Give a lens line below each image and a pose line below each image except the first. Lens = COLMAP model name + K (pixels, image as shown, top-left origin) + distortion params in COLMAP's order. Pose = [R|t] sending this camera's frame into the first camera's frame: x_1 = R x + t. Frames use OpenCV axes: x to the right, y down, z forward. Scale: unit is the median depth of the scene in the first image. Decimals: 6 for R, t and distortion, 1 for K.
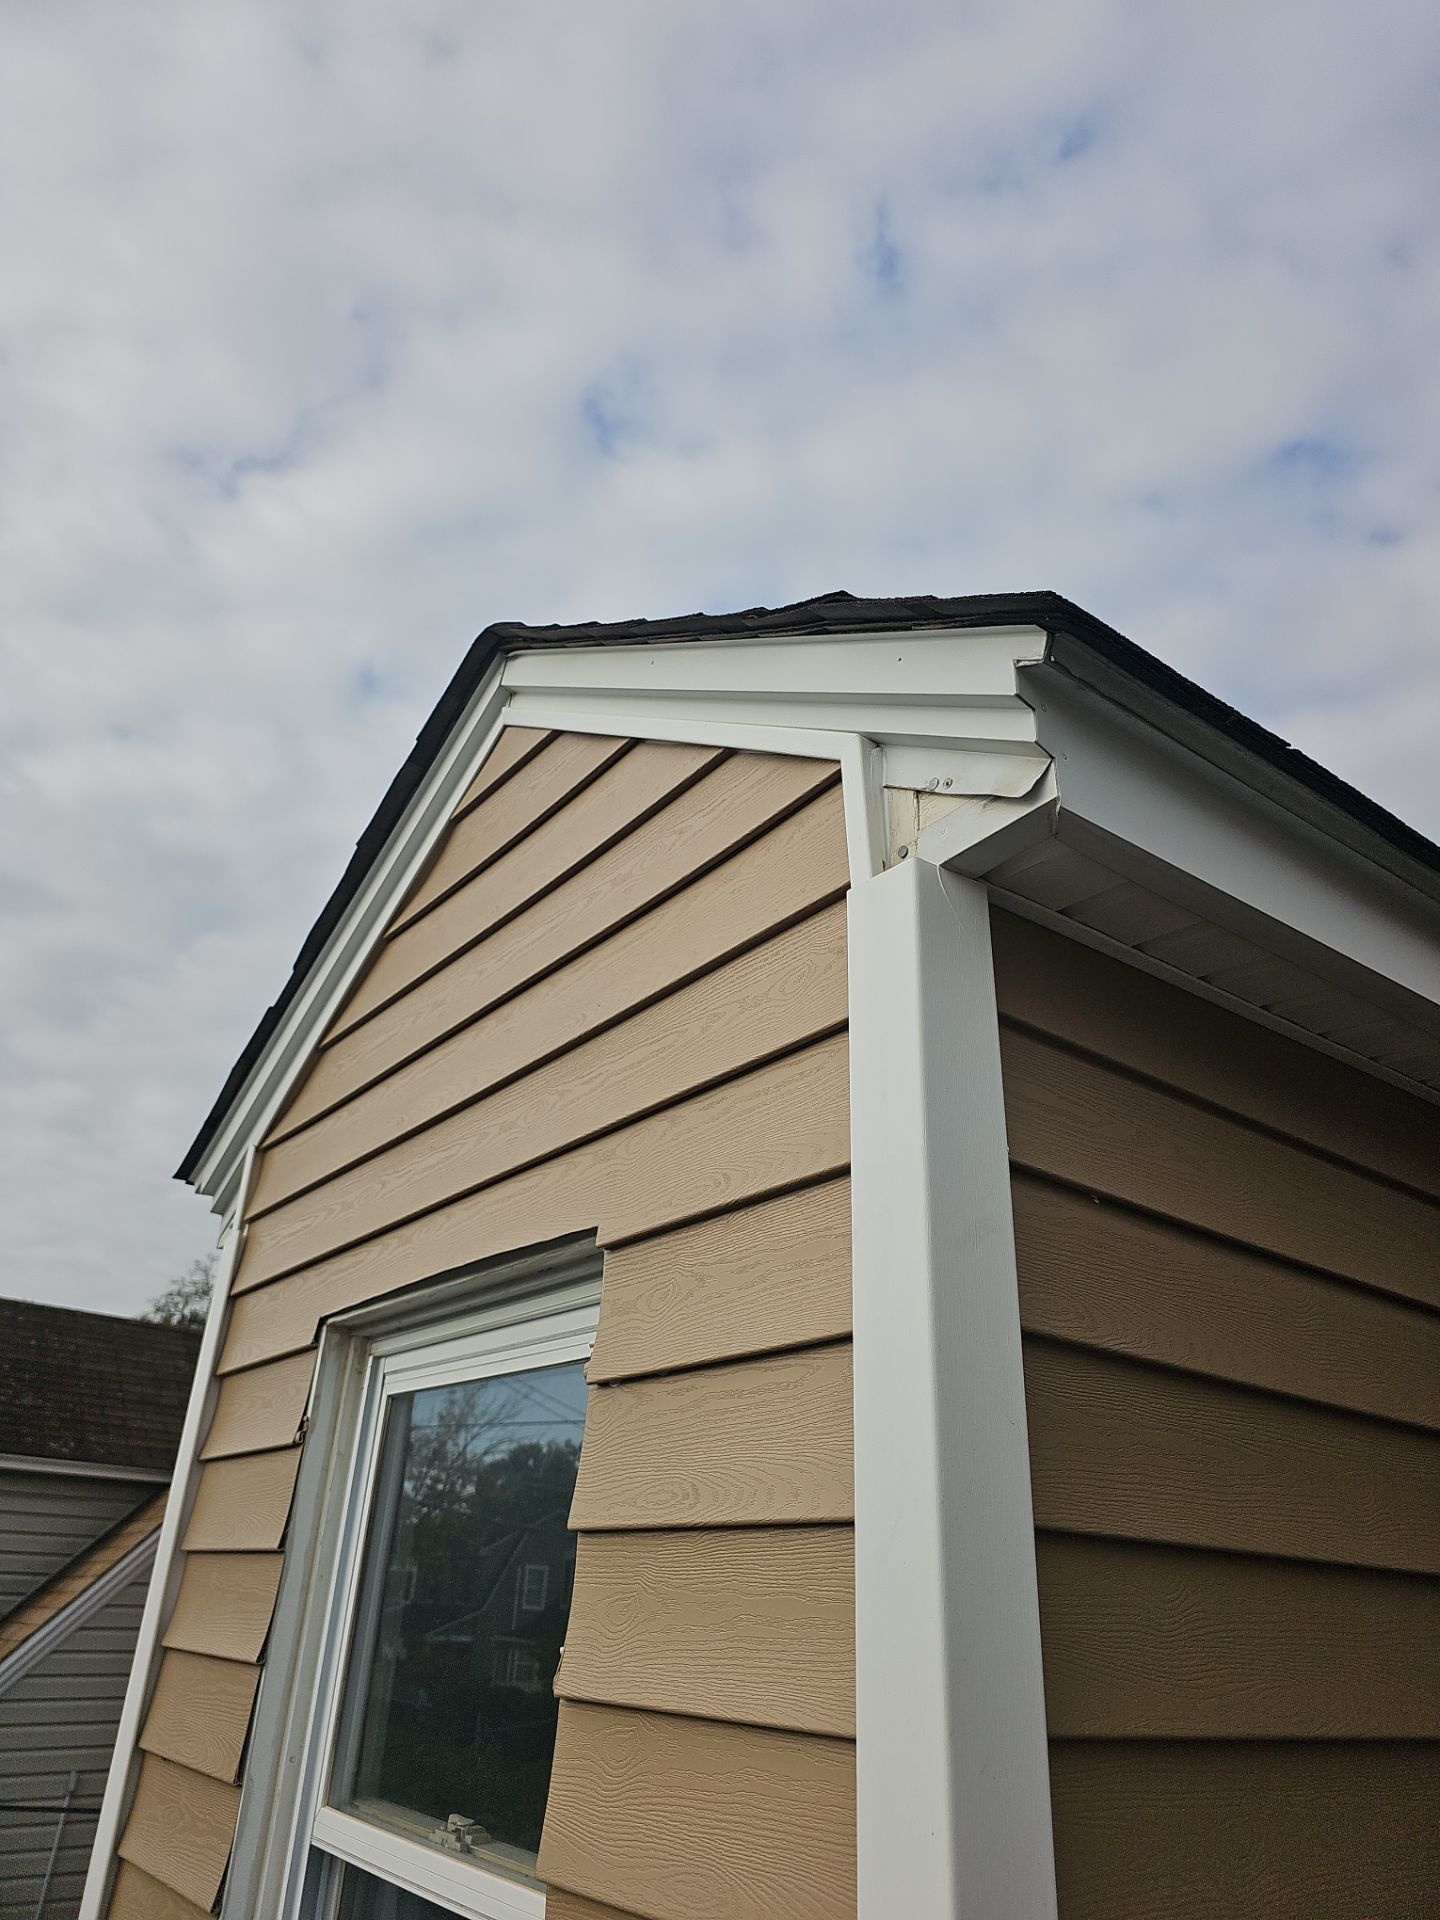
lens RADIAL K [[1254.5, 0, 707.4], [0, 1254.5, 942.7], [0, 0, 1]] dist [0.039111, -0.035472]
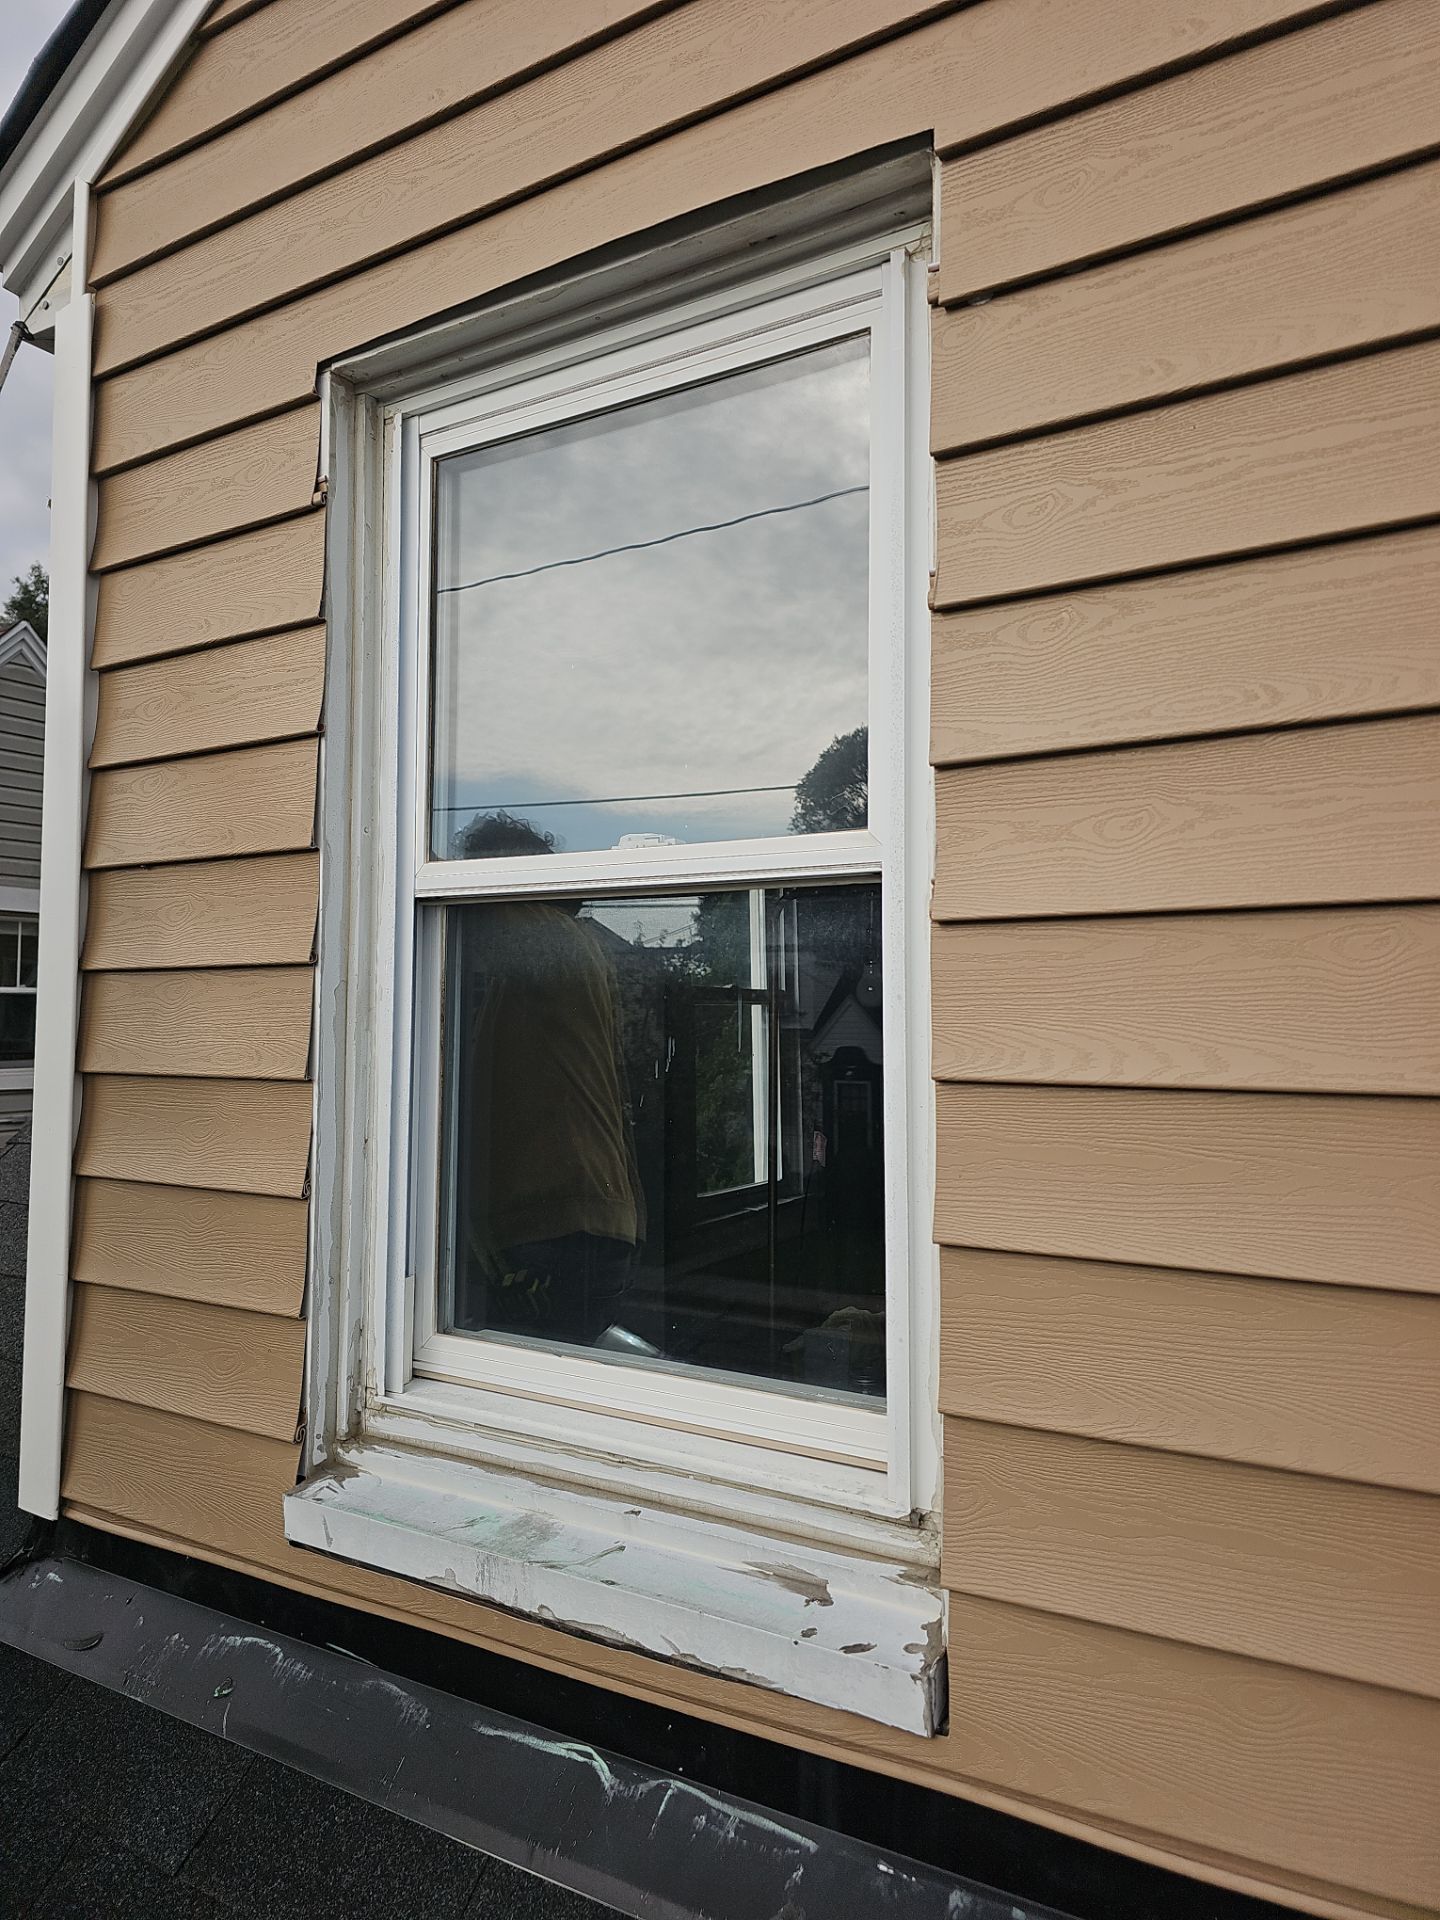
lens RADIAL K [[1254.5, 0, 707.4], [0, 1254.5, 942.7], [0, 0, 1]] dist [0.039111, -0.035472]
pose [[0.926338, -0.017973, 0.376265, -0.395927], [-0.137085, 0.914287, 0.381165, 0.301569], [-0.350865, -0.404668, 0.844475, 0.096380]]
